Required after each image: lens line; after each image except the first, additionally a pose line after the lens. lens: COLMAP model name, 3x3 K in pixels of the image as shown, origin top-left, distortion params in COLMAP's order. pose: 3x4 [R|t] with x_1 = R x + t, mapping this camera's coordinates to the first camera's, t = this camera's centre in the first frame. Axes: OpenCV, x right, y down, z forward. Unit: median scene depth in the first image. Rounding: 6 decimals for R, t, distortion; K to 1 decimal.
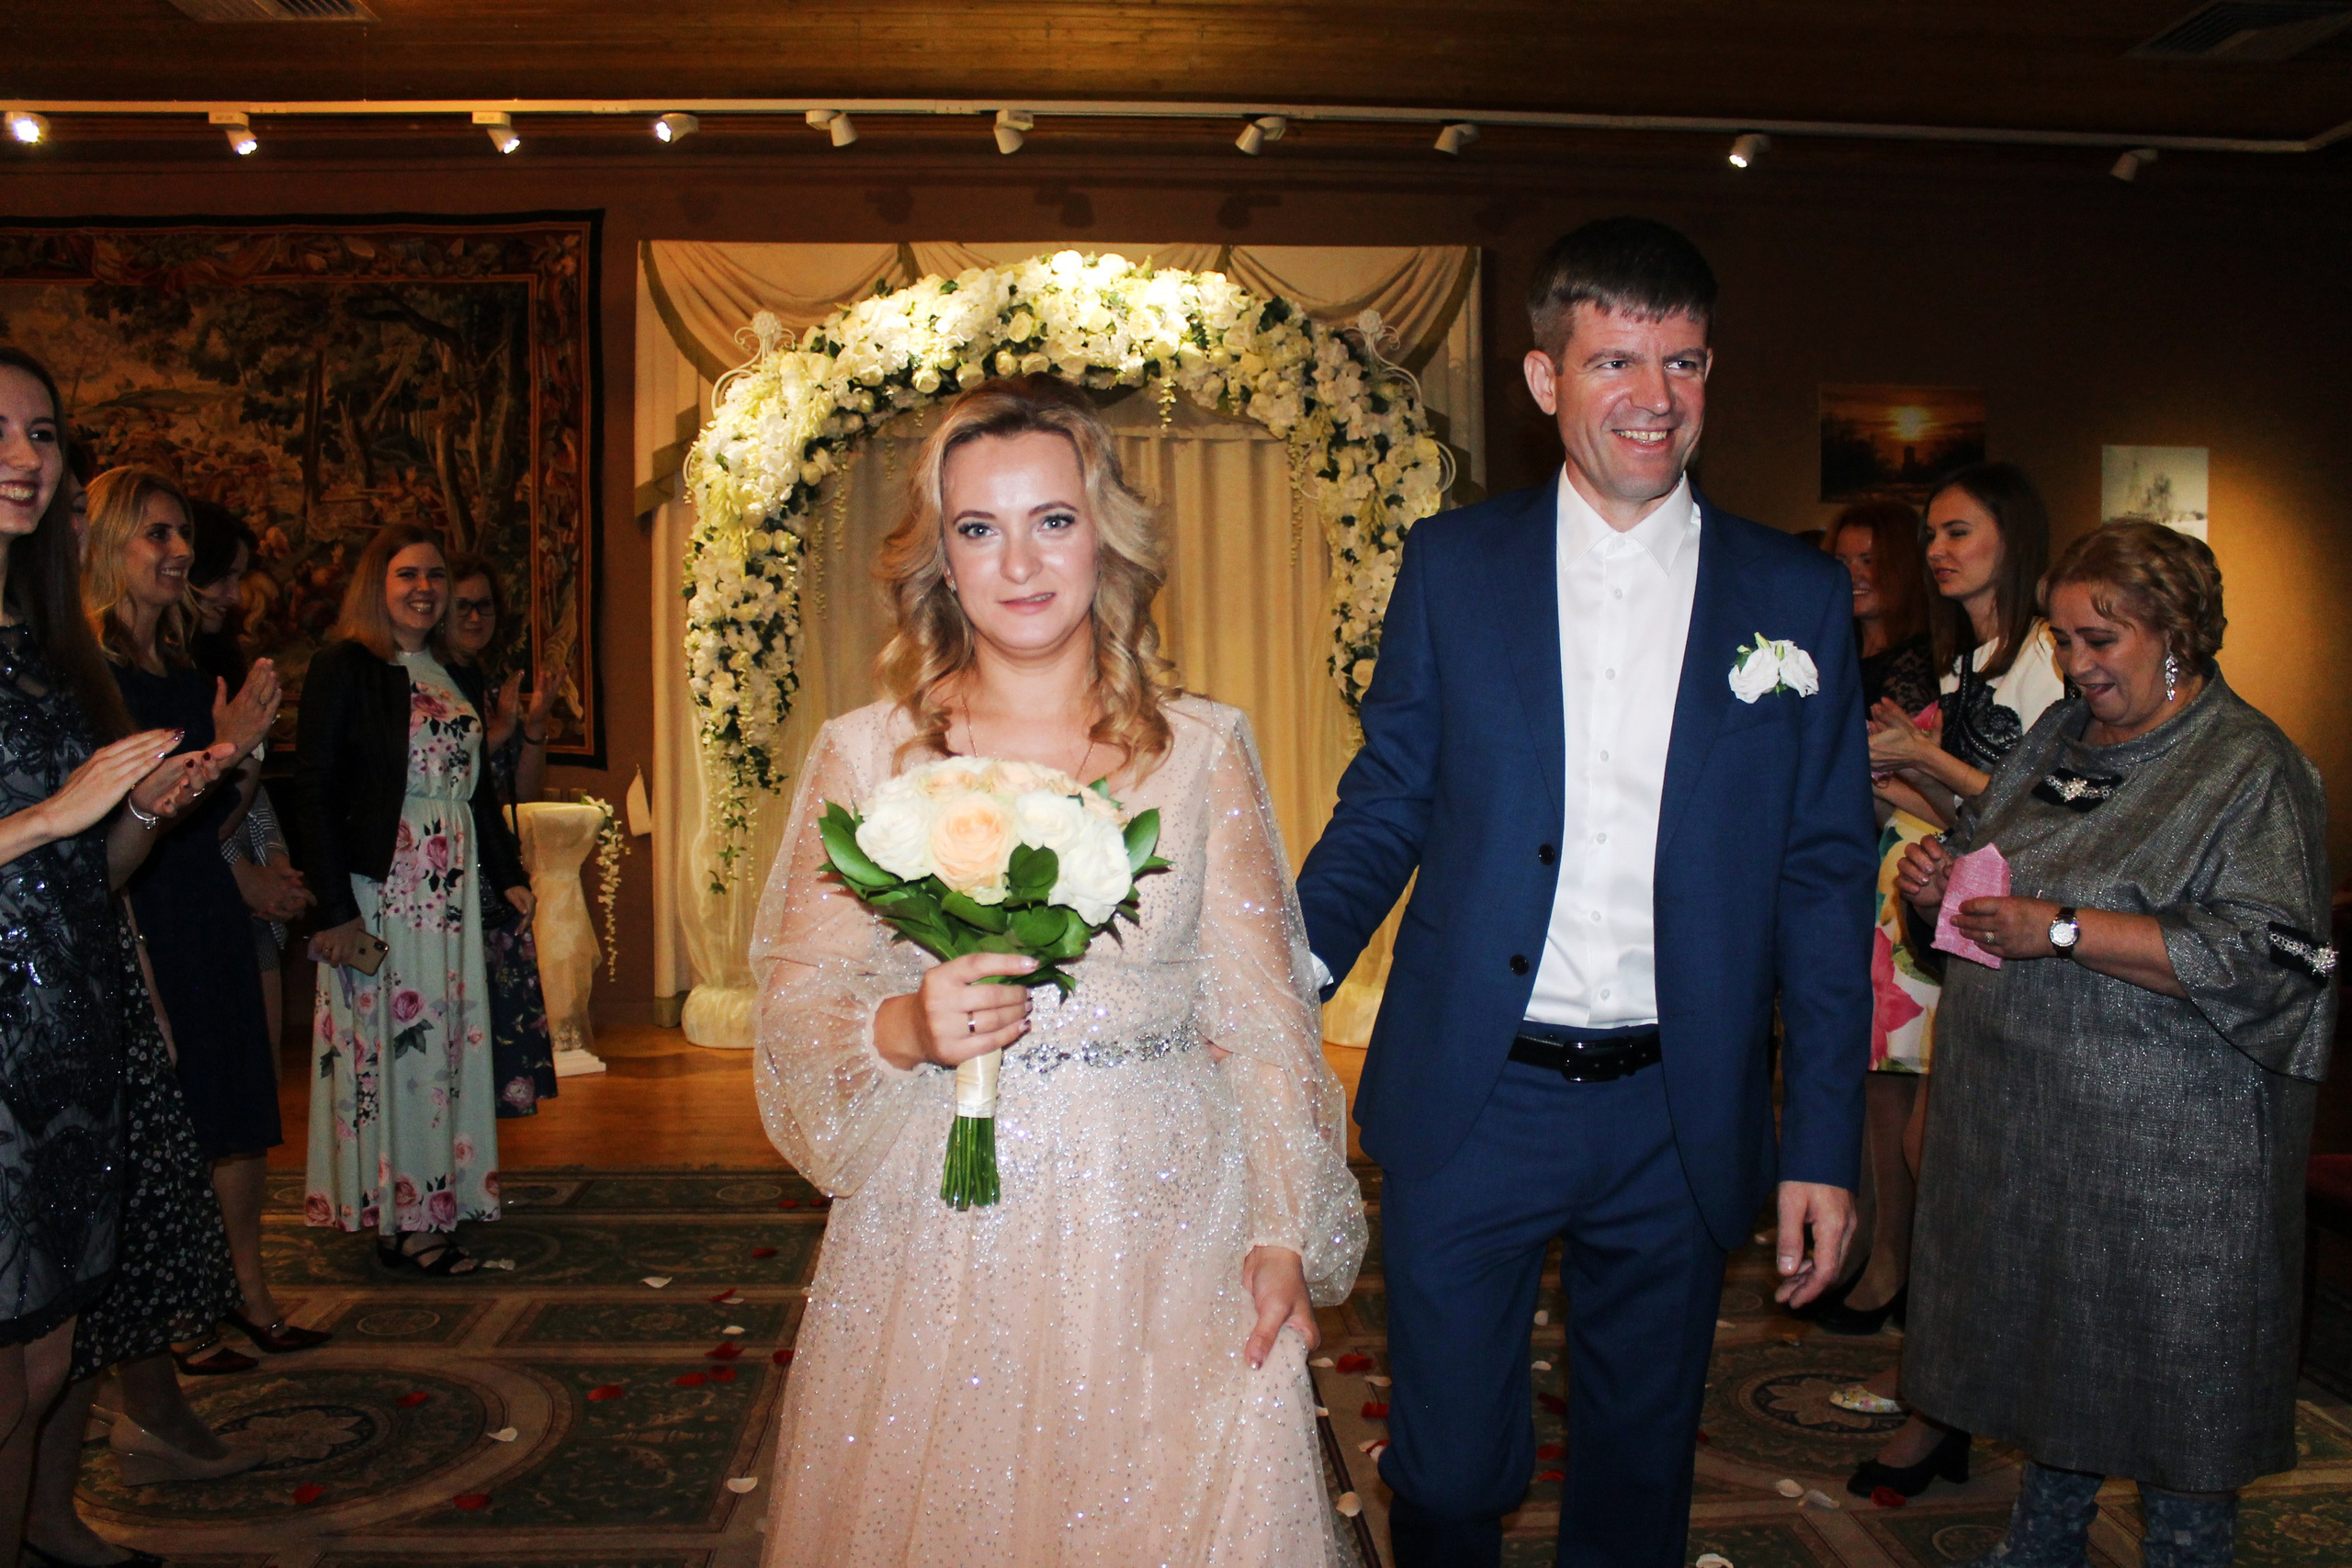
lens RADIAL K [[2080.9, 0, 1159.8], [0, 2080.9, 788.7], [0, 0, 1]] dist [-0.146015, 0.134784]
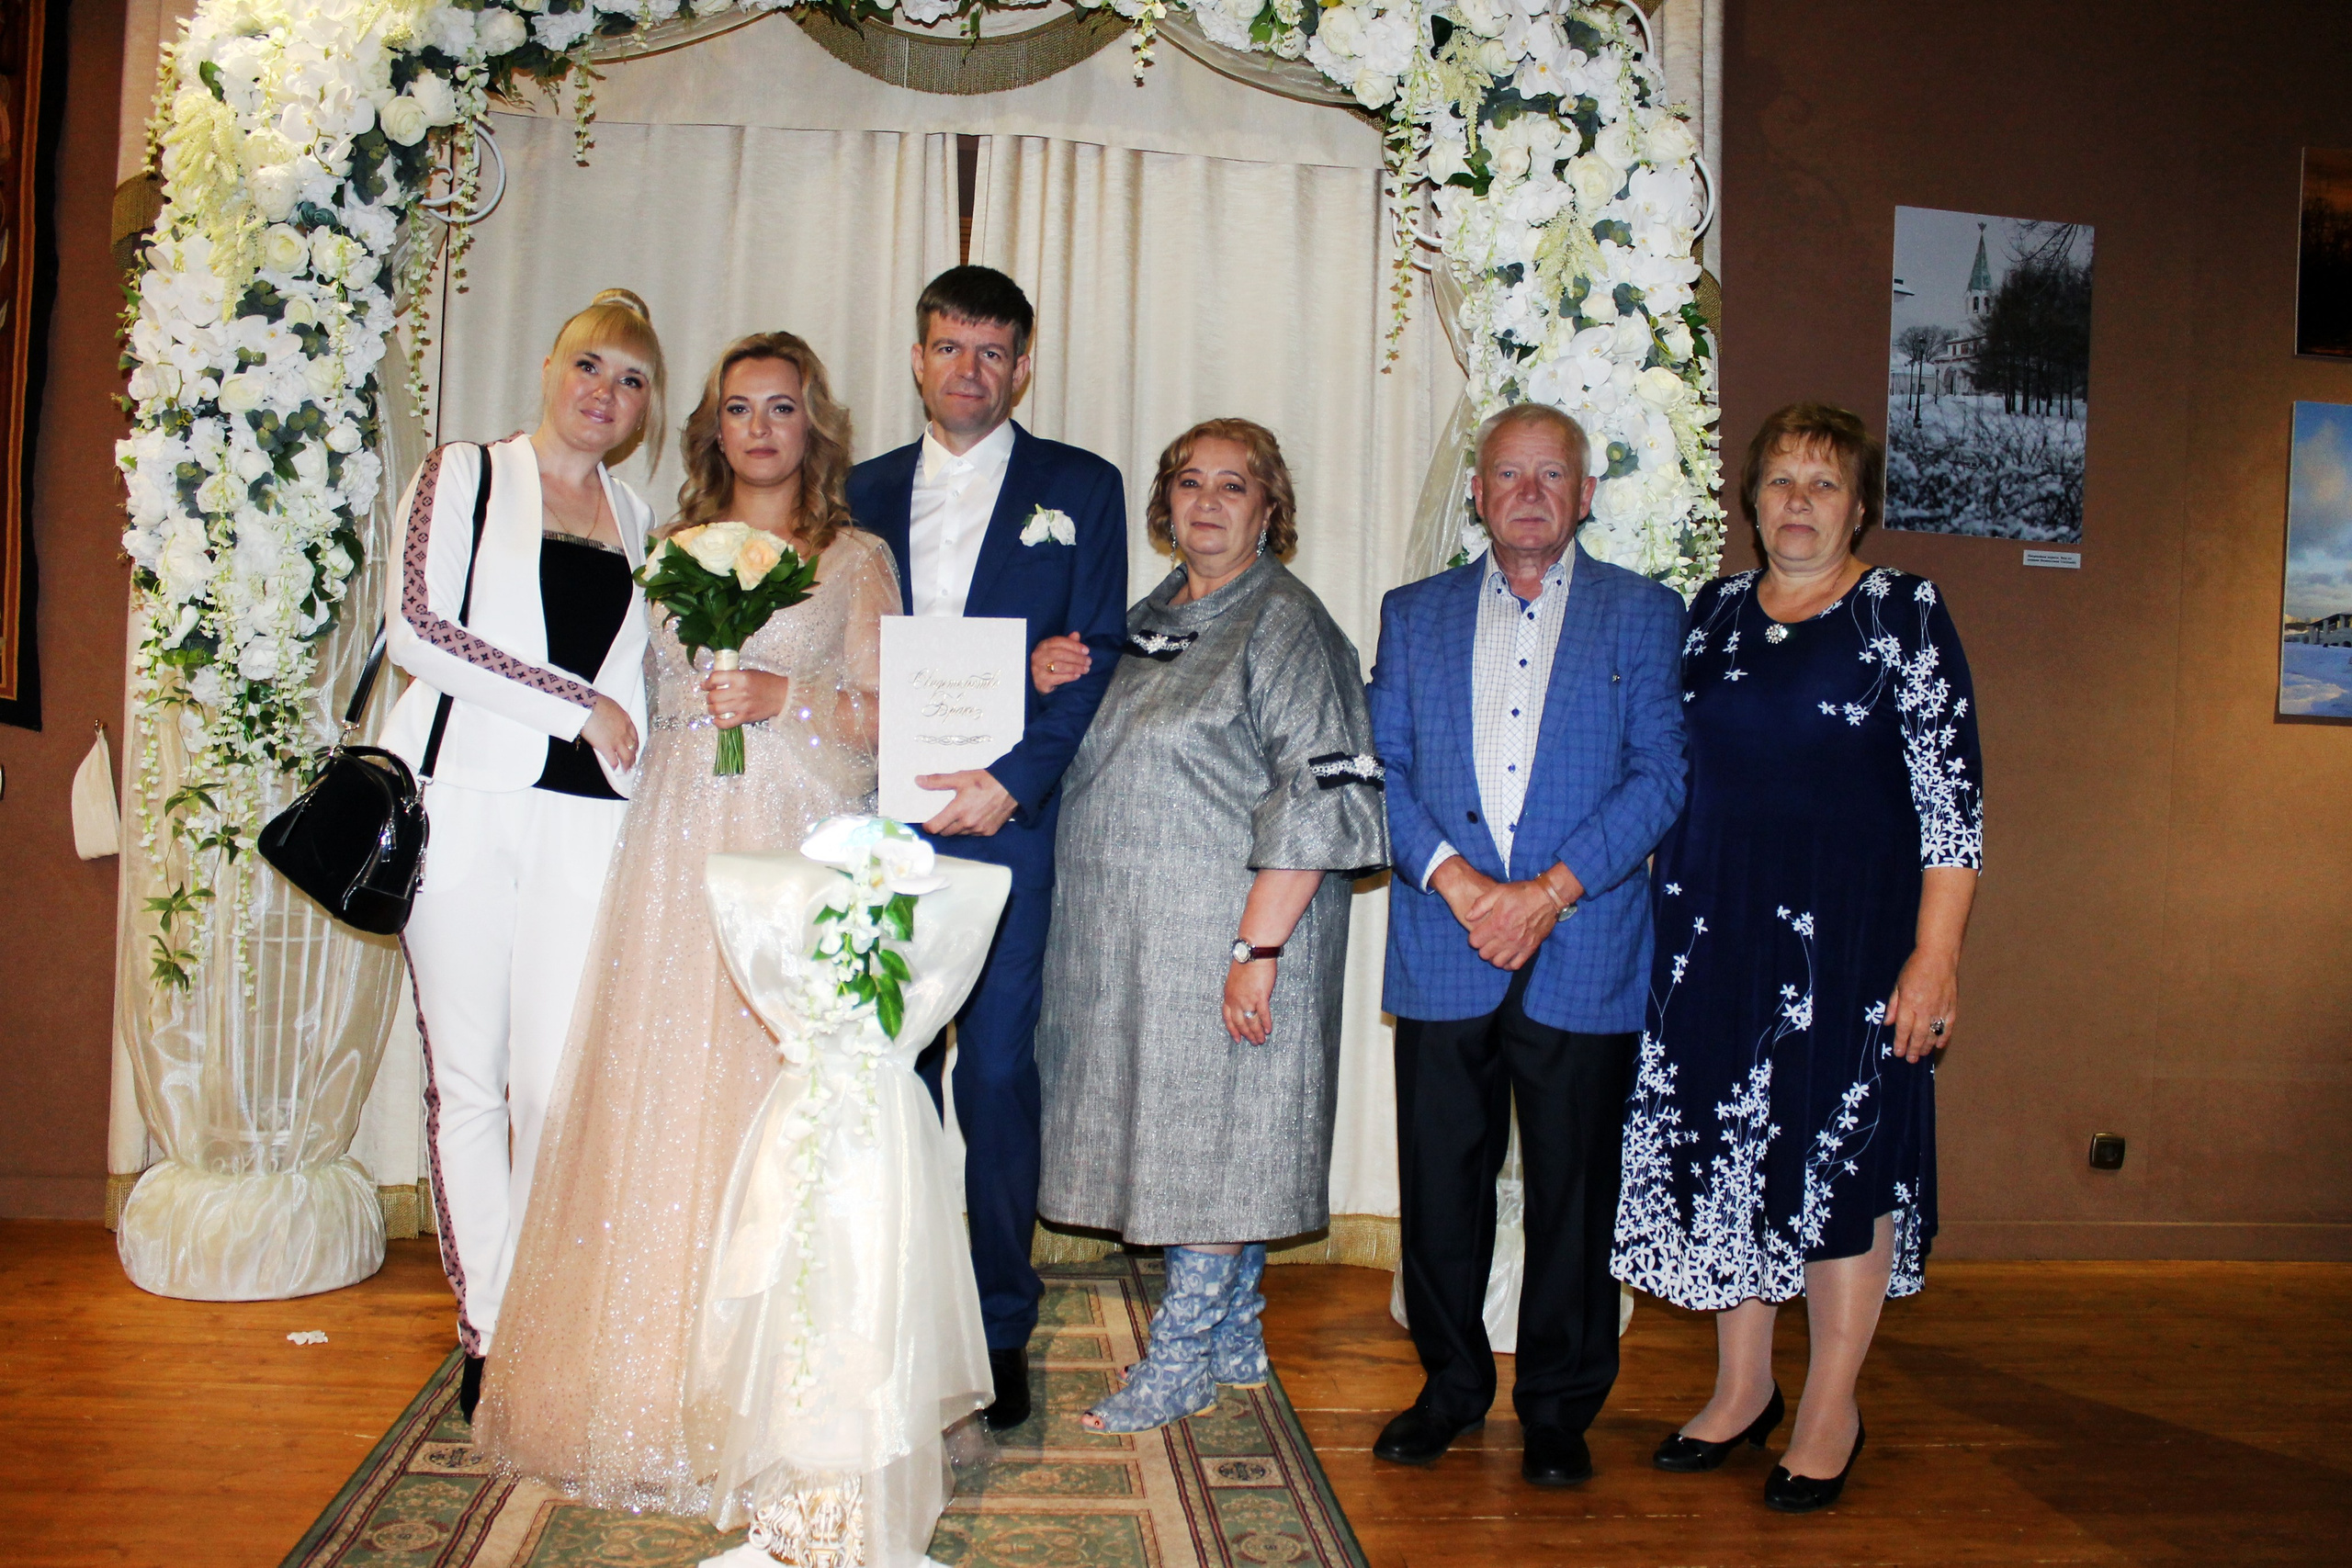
lens RADIAL K [[1992.9, 0, 1178.3], [0, 1992.9, 776.0], [0, 0, 1]] dist [-0.155666, 0.140453]
pose [[0.997799, 0.044507, 0.049157, -0.004188], [-0.042761, 0.998436, -0.036007, 0.008501], [-0.050682, 0.033826, 0.998142, 0.547430]]
